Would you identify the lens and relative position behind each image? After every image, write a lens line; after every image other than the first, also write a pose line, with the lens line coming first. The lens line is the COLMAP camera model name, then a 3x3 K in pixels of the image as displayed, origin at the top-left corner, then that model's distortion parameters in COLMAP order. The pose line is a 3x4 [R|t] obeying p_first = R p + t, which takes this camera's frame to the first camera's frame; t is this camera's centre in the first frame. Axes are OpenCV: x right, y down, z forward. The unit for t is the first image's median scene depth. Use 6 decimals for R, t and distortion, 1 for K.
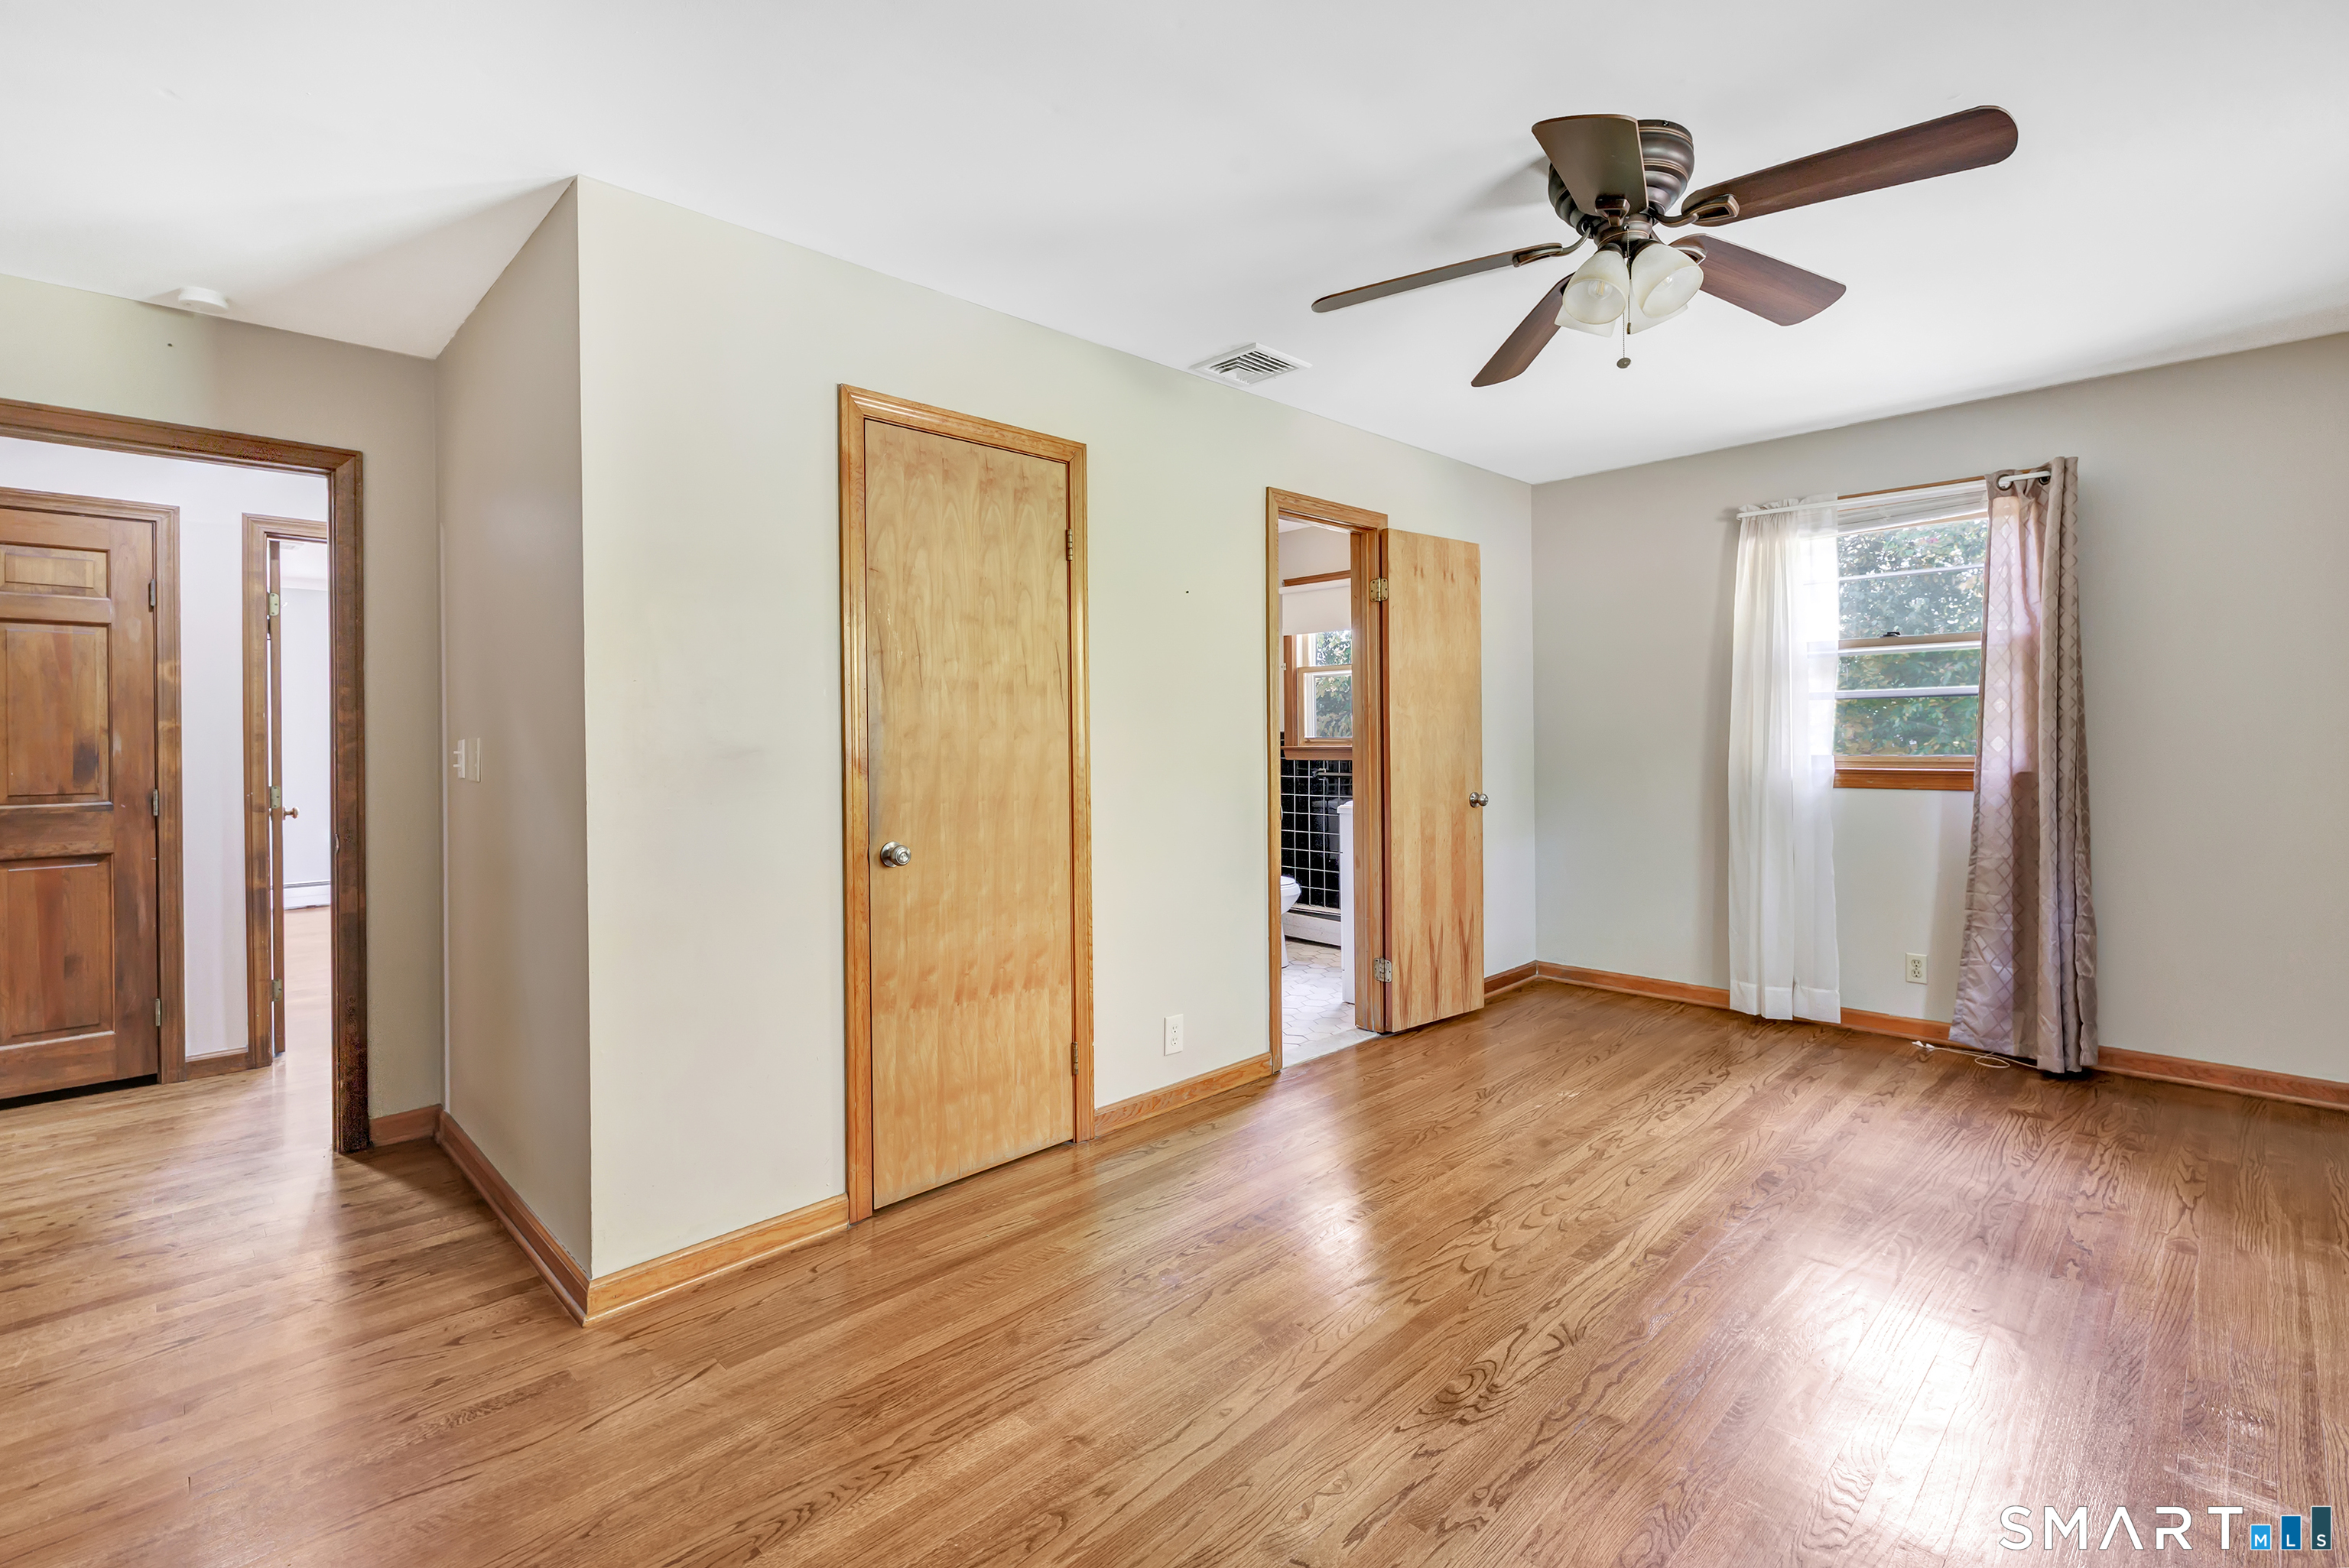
lens RADIAL K [[1057.4, 0, 1168.6], [0, 1057.4, 741.1], [0, 0, 1]] dist [0.001645, 0.000082]
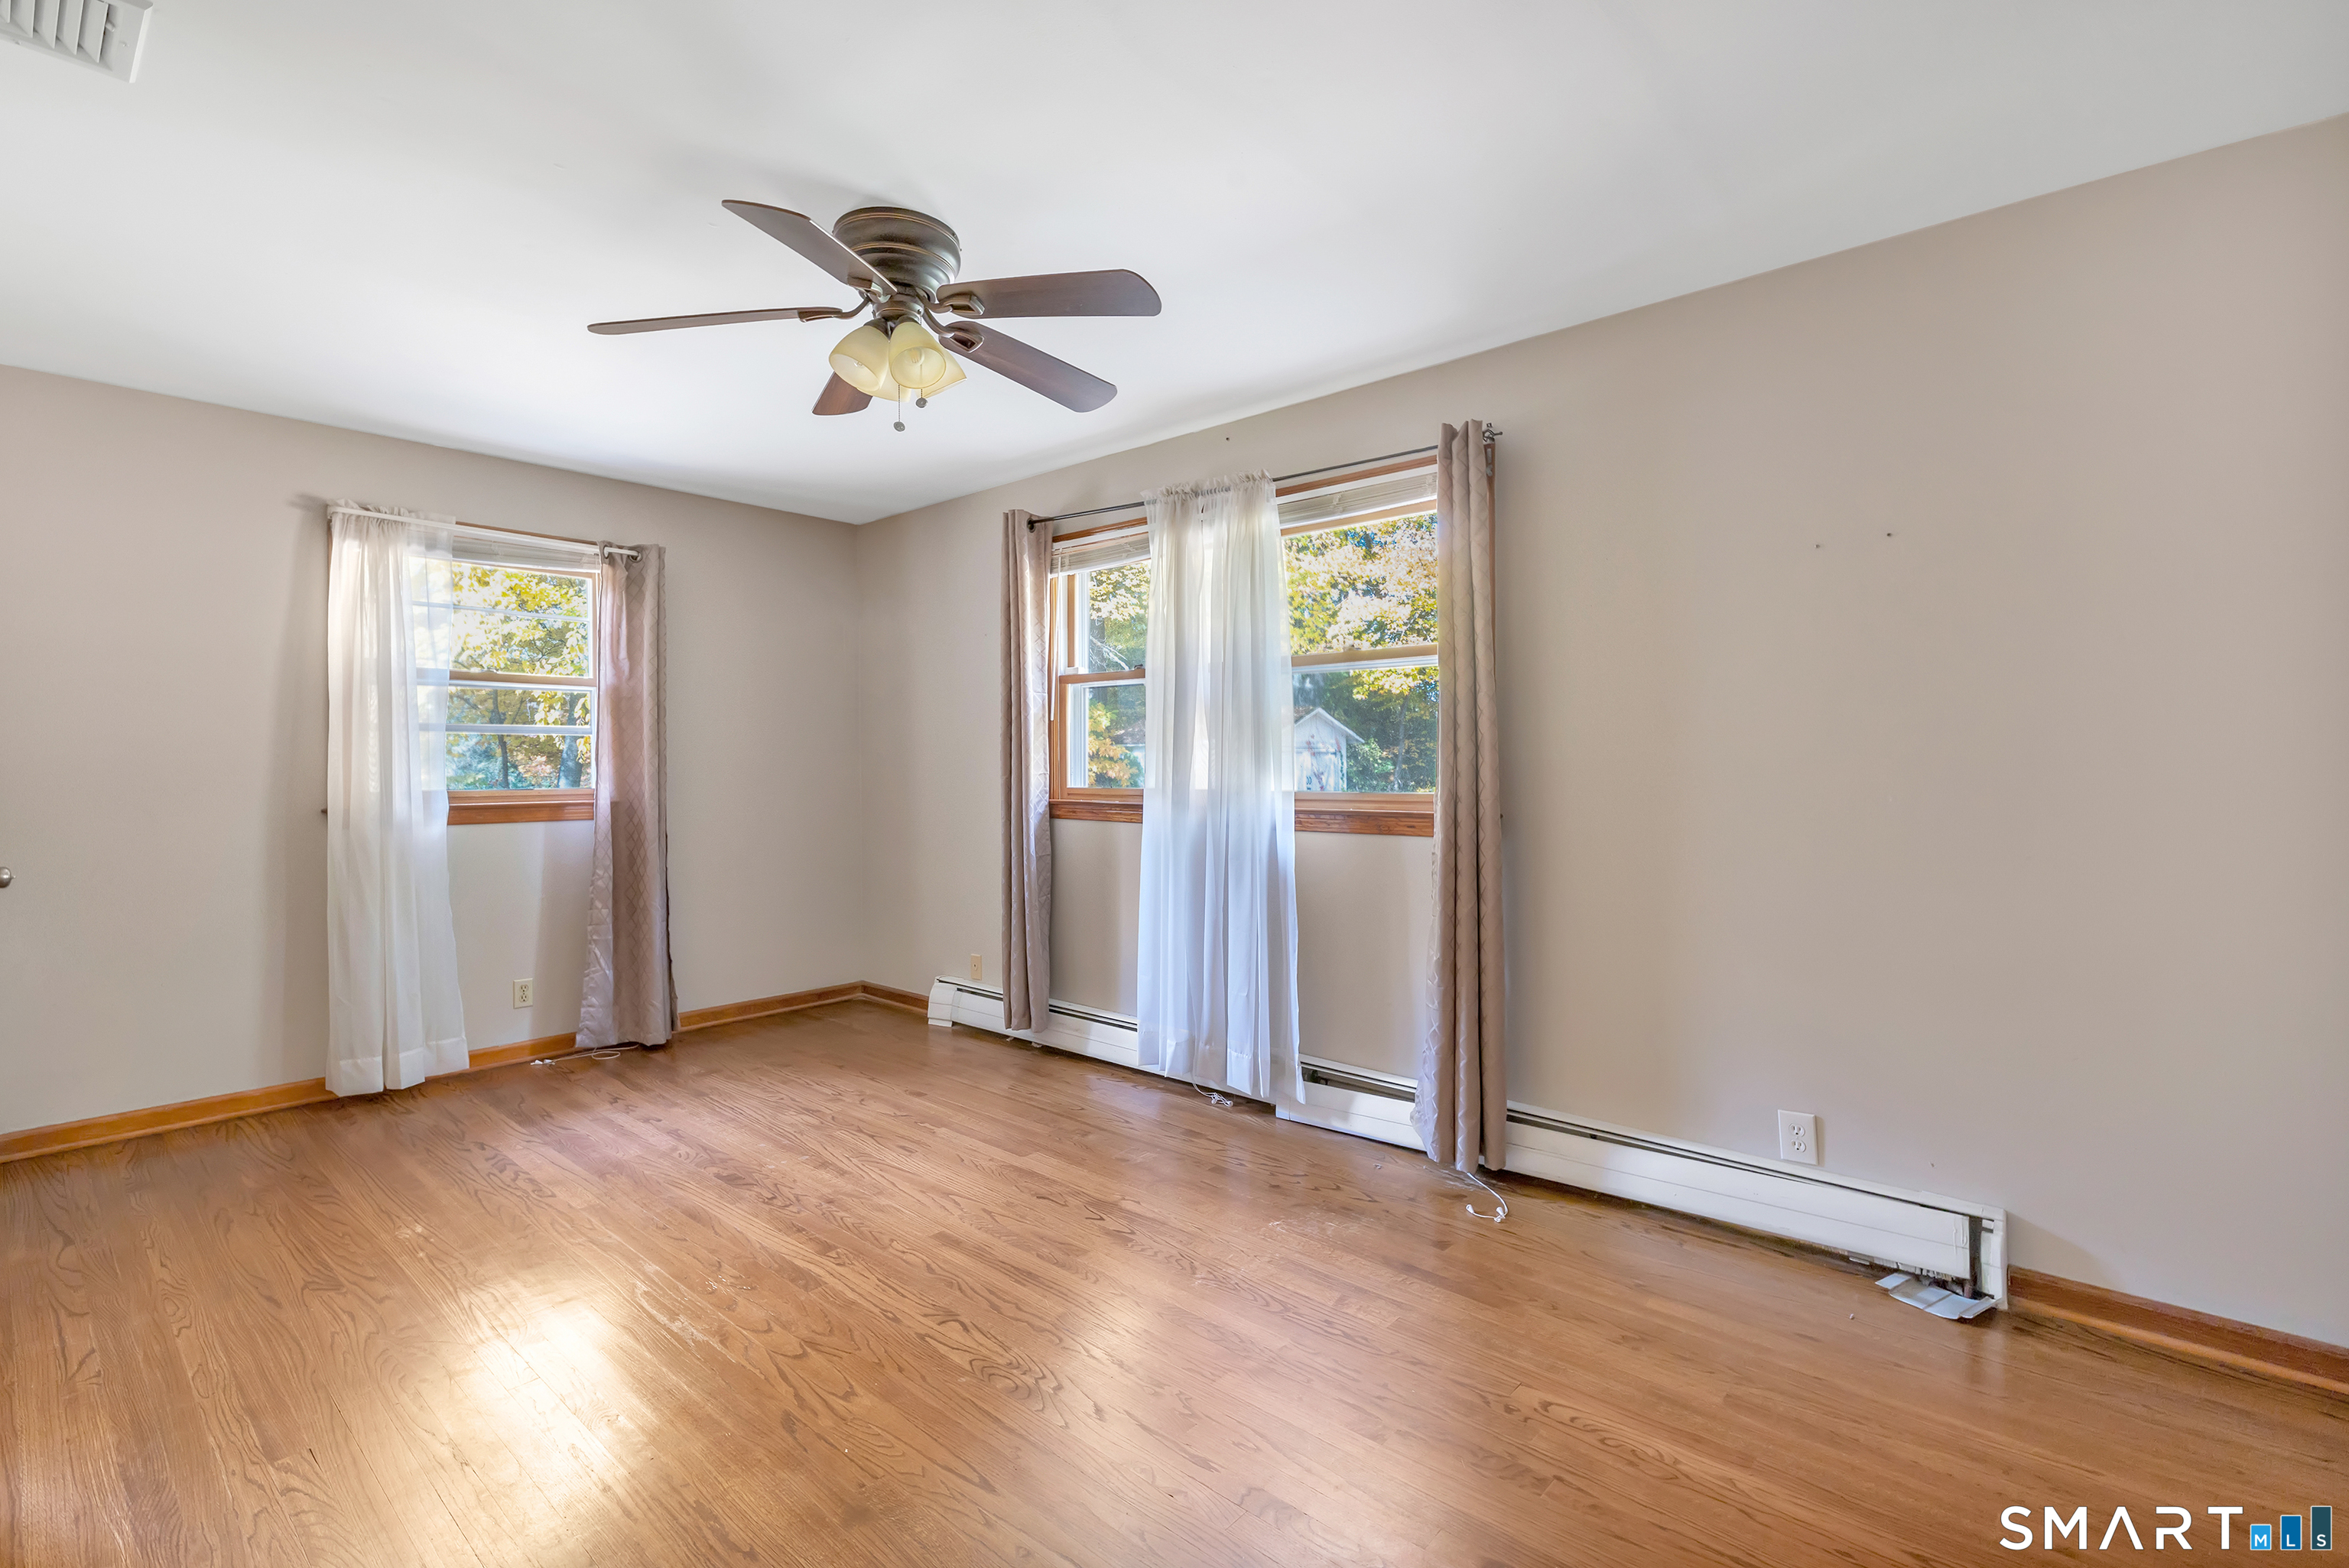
lens RADIAL K [[1037.9, 0, 1180.7], [0, 1037.9, 770.4], [0, 0, 1]] dist [0.000330, 0.000039]
pose [[-0.066471, 0.003643, 0.997782, -0.430112], [0.009162, 0.999953, -0.003041, 0.004840], [-0.997746, 0.008940, -0.066501, 0.503012]]
